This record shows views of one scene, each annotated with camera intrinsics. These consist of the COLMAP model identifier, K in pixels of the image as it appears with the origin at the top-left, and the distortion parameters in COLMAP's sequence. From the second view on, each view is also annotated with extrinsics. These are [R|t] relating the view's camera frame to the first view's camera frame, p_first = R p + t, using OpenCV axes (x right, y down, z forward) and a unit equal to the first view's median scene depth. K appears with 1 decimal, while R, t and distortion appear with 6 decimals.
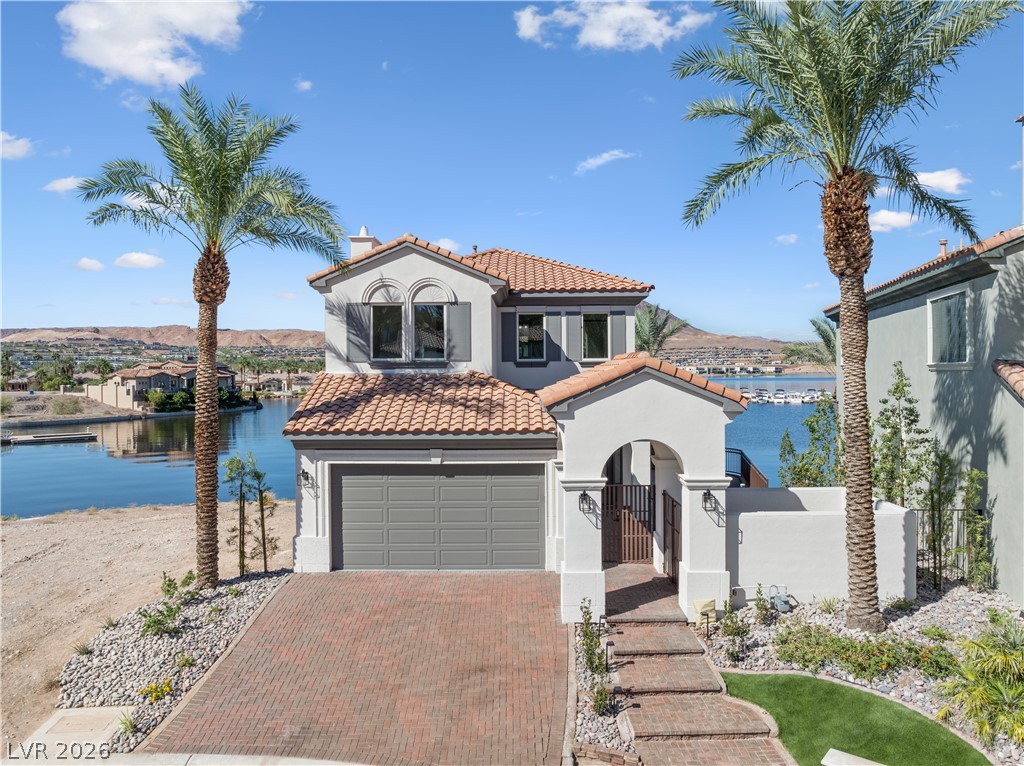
lens RADIAL K [[689.6, 0, 512.4], [0, 689.6, 382.0], [0, 0, 1]] dist [-0.027715, -0.004011]
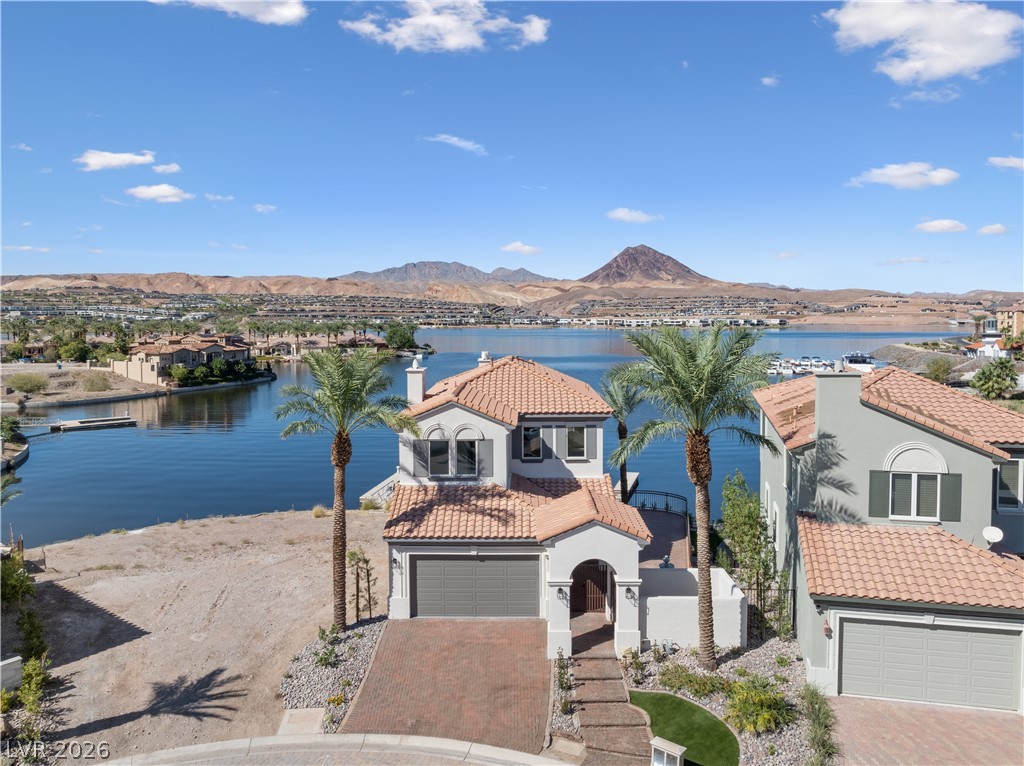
lens RADIAL K [[689.6, 0, 513.8], [0, 689.6, 352.3], [0, 0, 1]] dist [-0.027715, -0.004011]
pose [[0.999996, 0.002129, -0.001822, -0.012816], [-0.002085, 0.999709, 0.024014, -0.410679], [0.001873, -0.024010, 0.999710, -0.646827]]
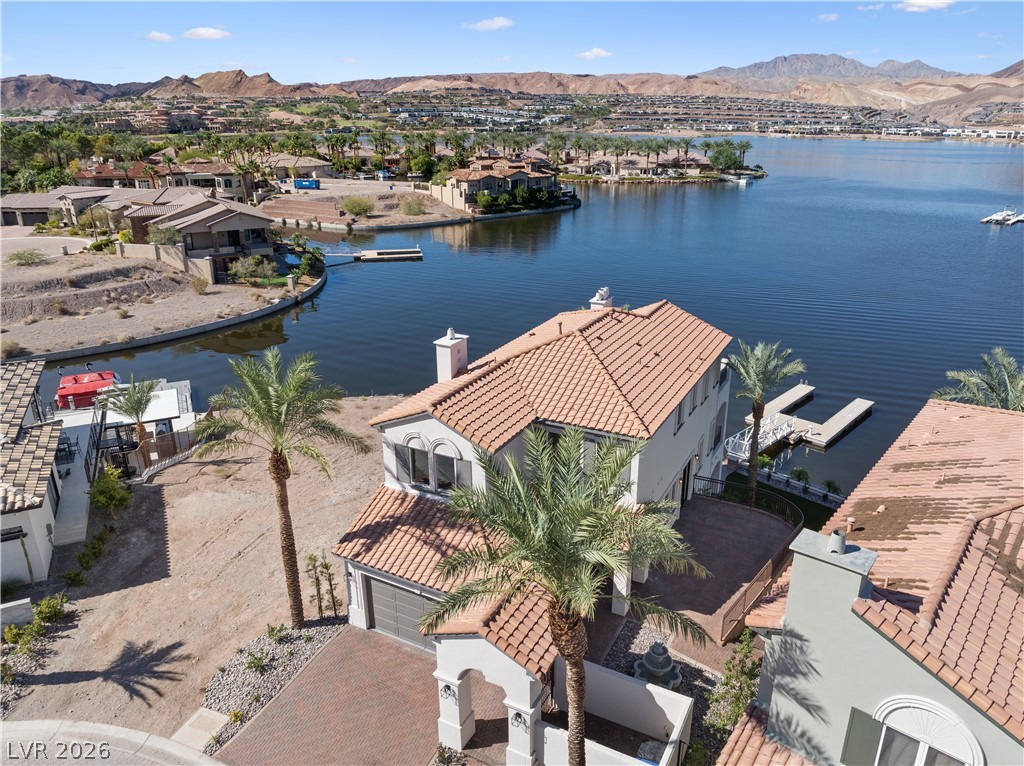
lens RADIAL K [[689.6, 0, 542.9], [0, 689.6, 372.5], [0, 0, 1]] dist [-0.027715, -0.004011]
pose [[0.904071, 0.157225, -0.397412, 0.652348], [-0.024399, 0.947345, 0.319283, -0.819218], [0.426686, -0.278958, 0.860303, -0.032511]]
